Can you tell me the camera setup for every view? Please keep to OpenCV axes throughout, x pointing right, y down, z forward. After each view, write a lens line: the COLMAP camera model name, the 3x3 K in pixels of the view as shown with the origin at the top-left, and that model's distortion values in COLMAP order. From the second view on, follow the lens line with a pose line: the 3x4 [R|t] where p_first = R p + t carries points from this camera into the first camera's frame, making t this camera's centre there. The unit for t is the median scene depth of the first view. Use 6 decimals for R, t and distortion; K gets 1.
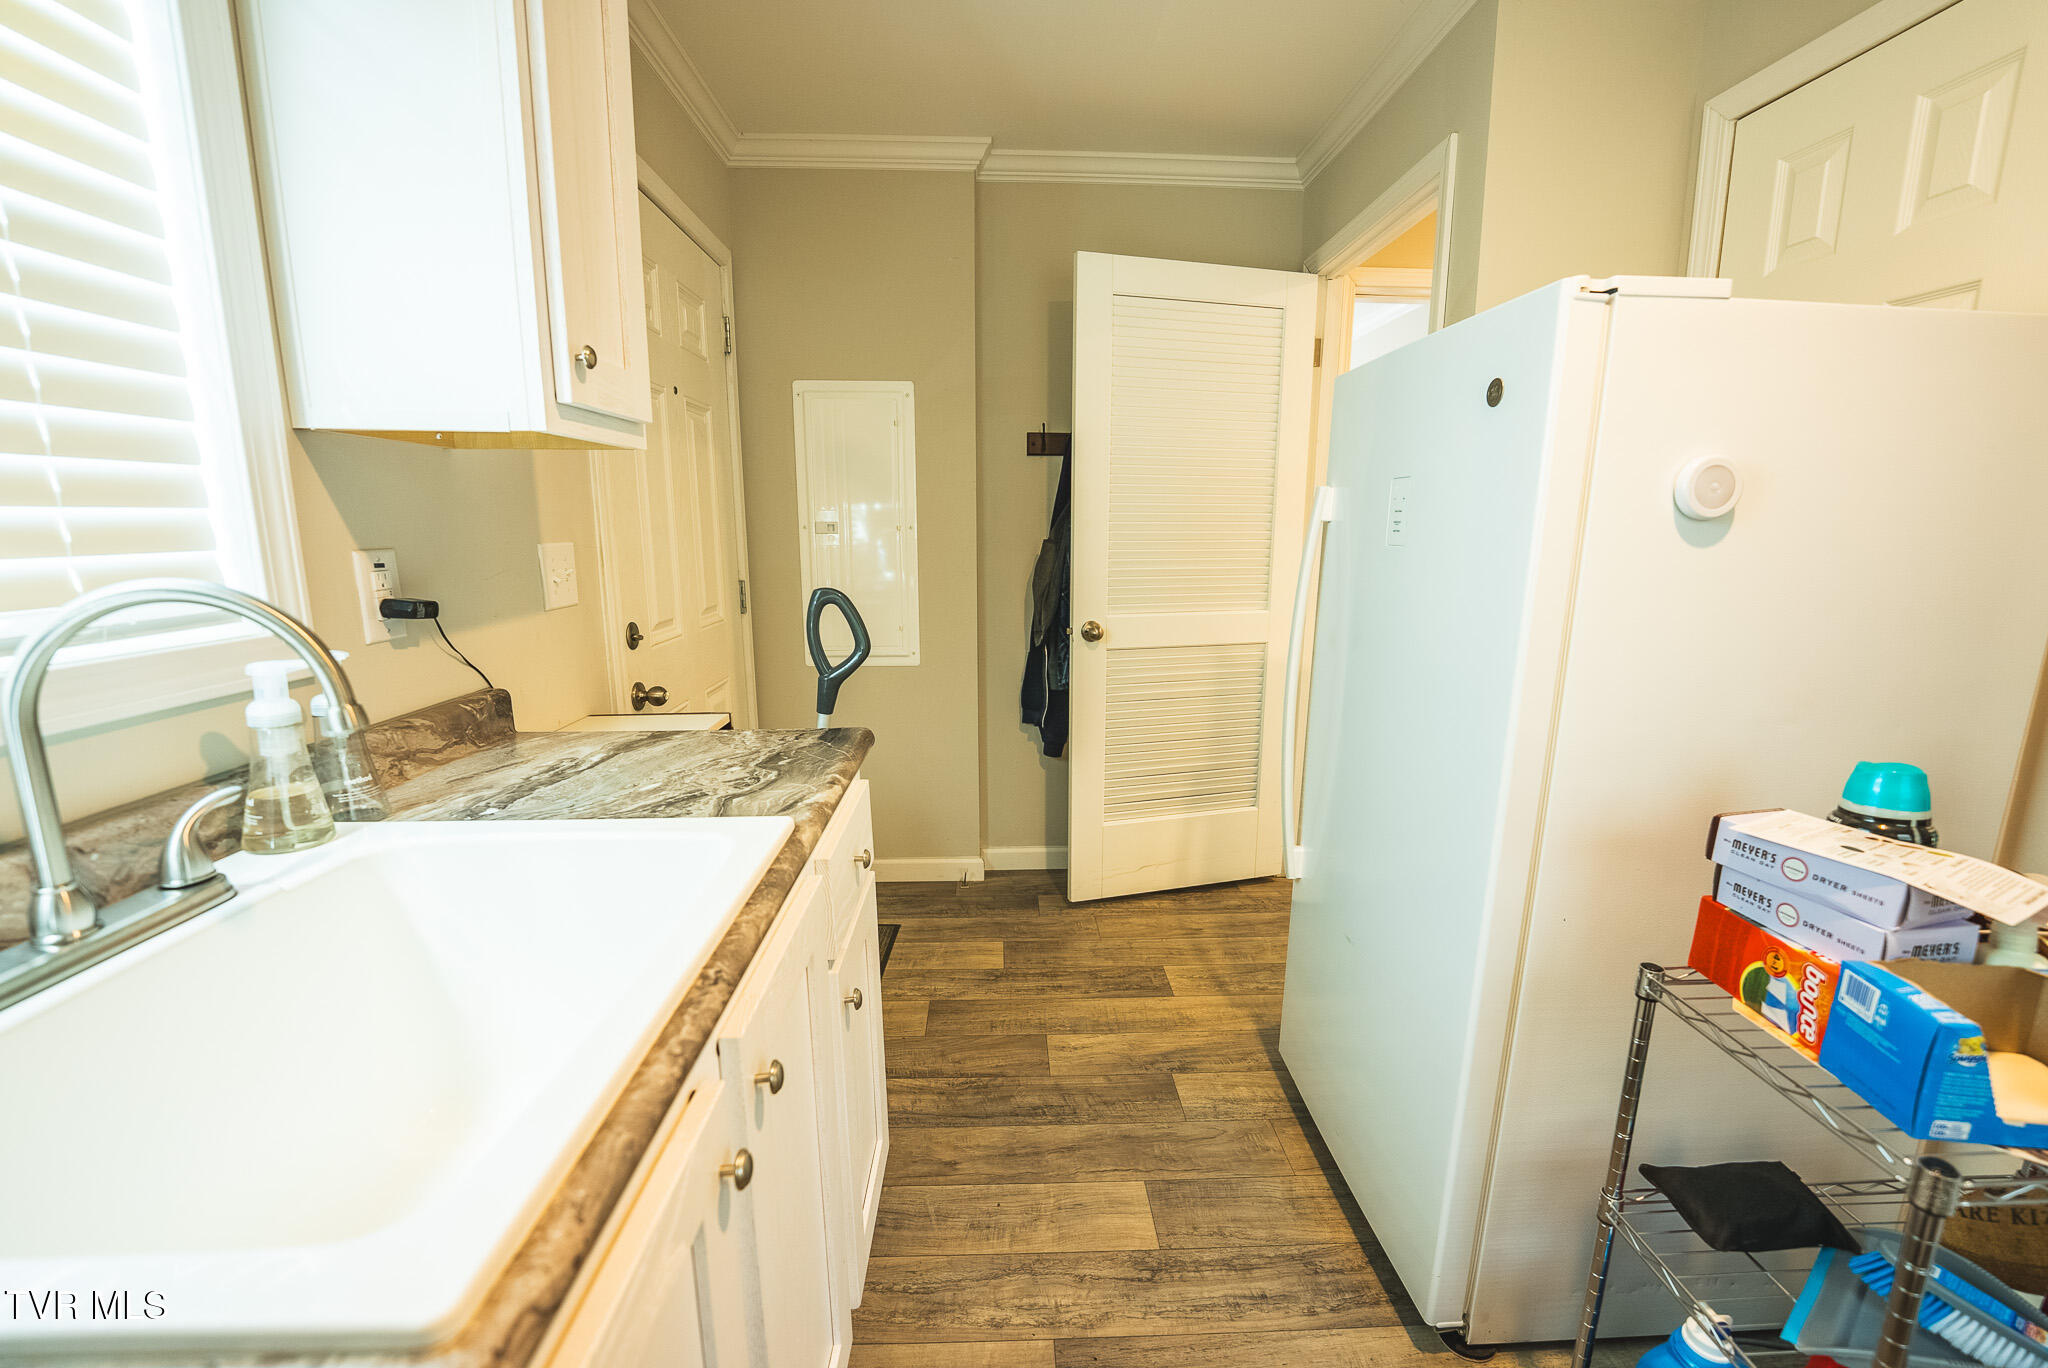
lens RADIAL K [[845.4, 0, 1024.0], [0, 845.4, 684.0], [0, 0, 1]] dist [-0.023348, -0.000247]
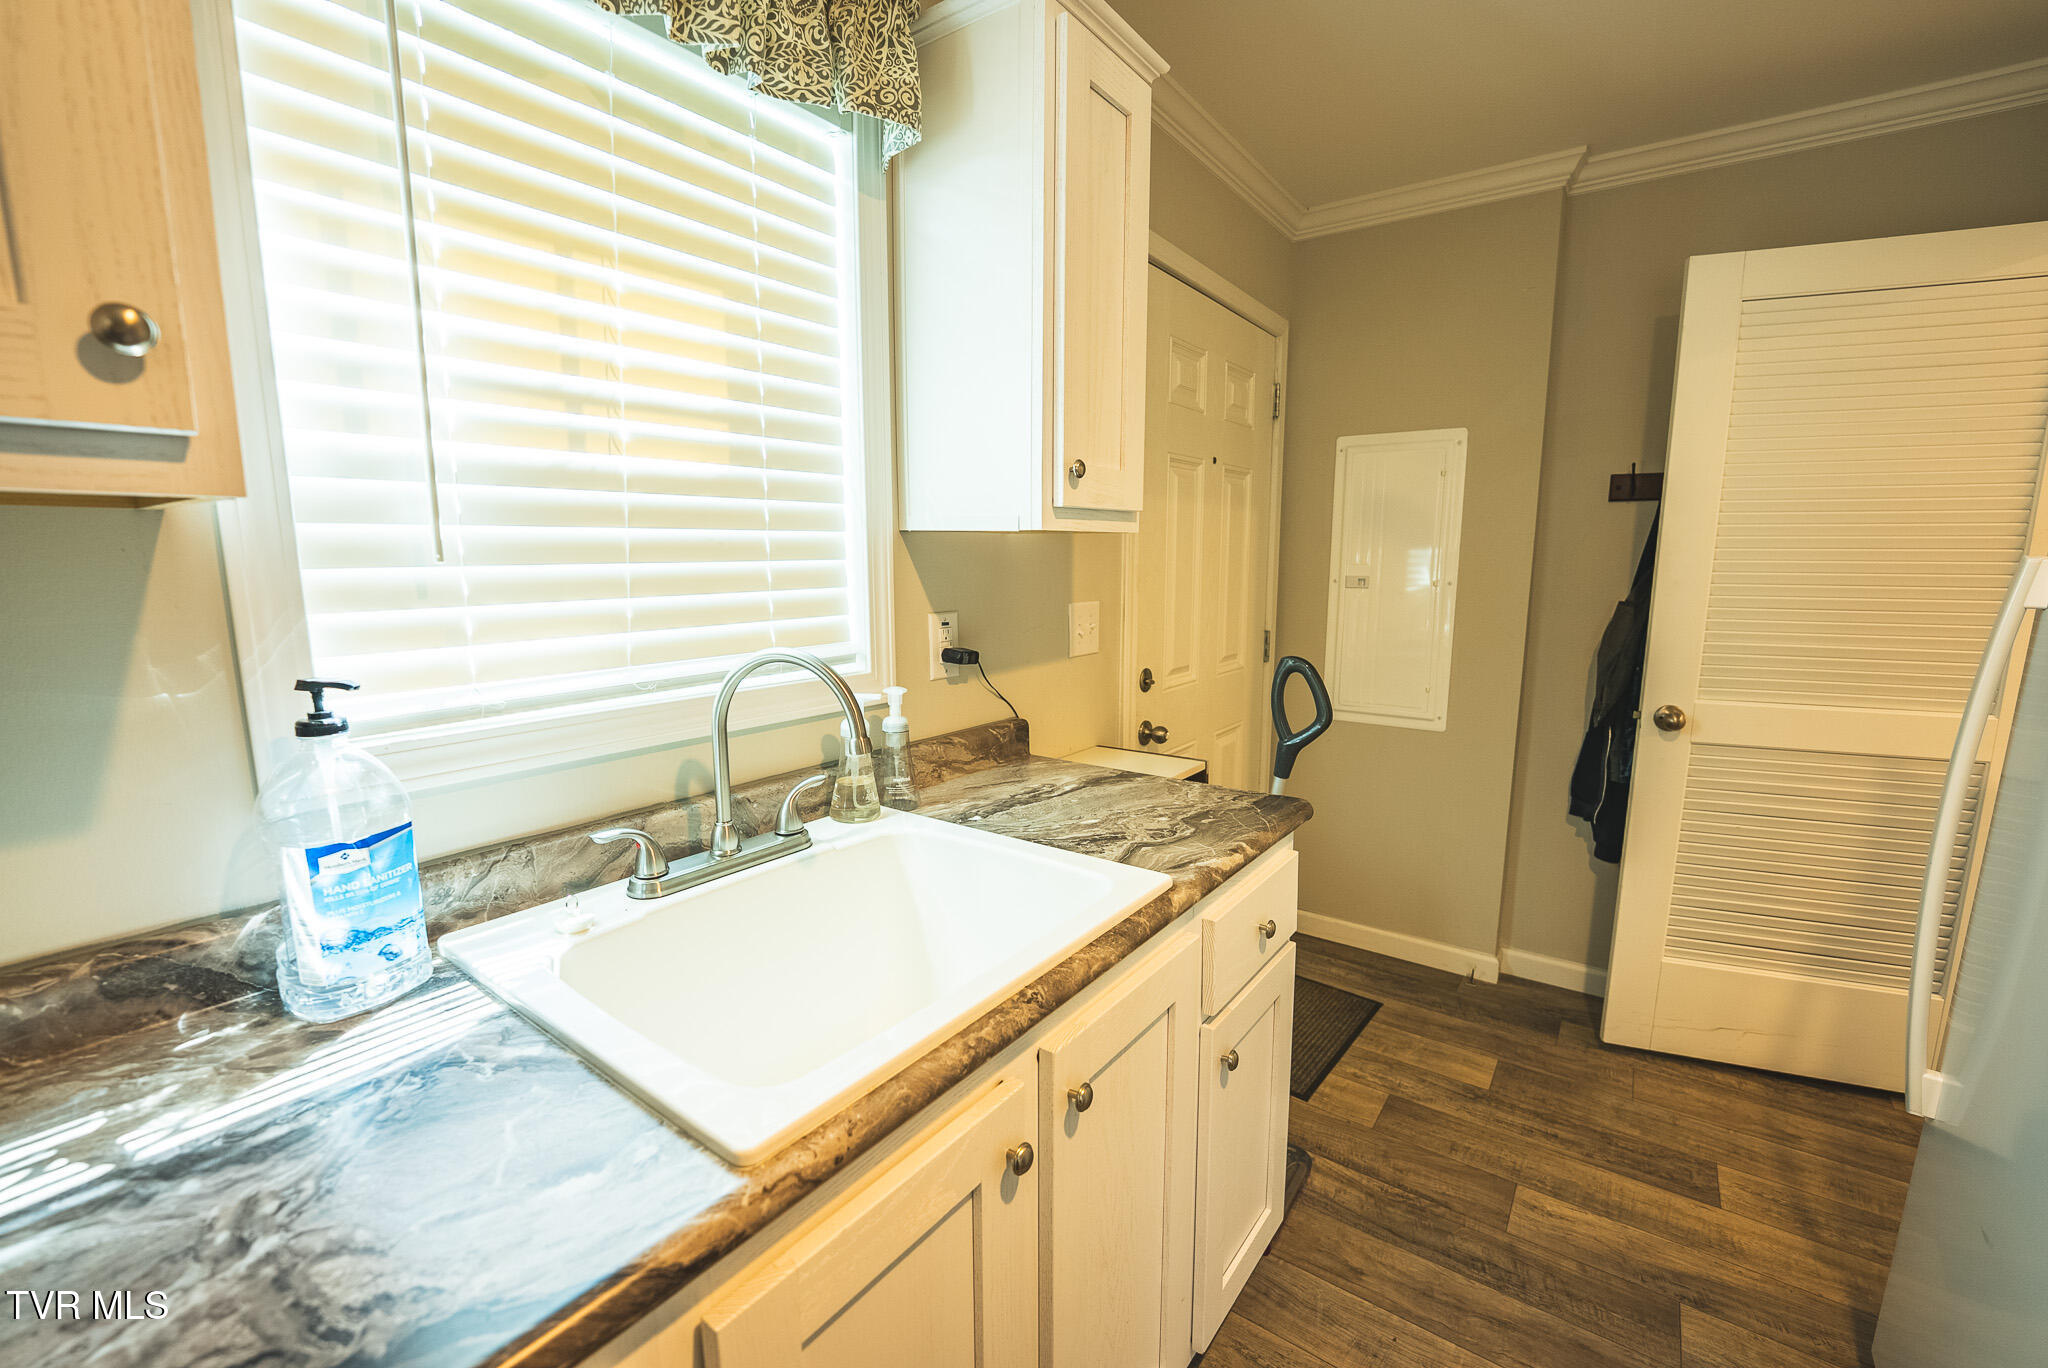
lens RADIAL K [[837.9, 0, 1025.1], [0, 837.9, 687.2], [0, 0, 1]] dist [-0.023908, 0.000340]
pose [[0.781352, 0.093869, -0.616991, 0.165585], [-0.114191, 0.993437, 0.006530, -0.053787], [0.613555, 0.065353, 0.786943, -0.000185]]
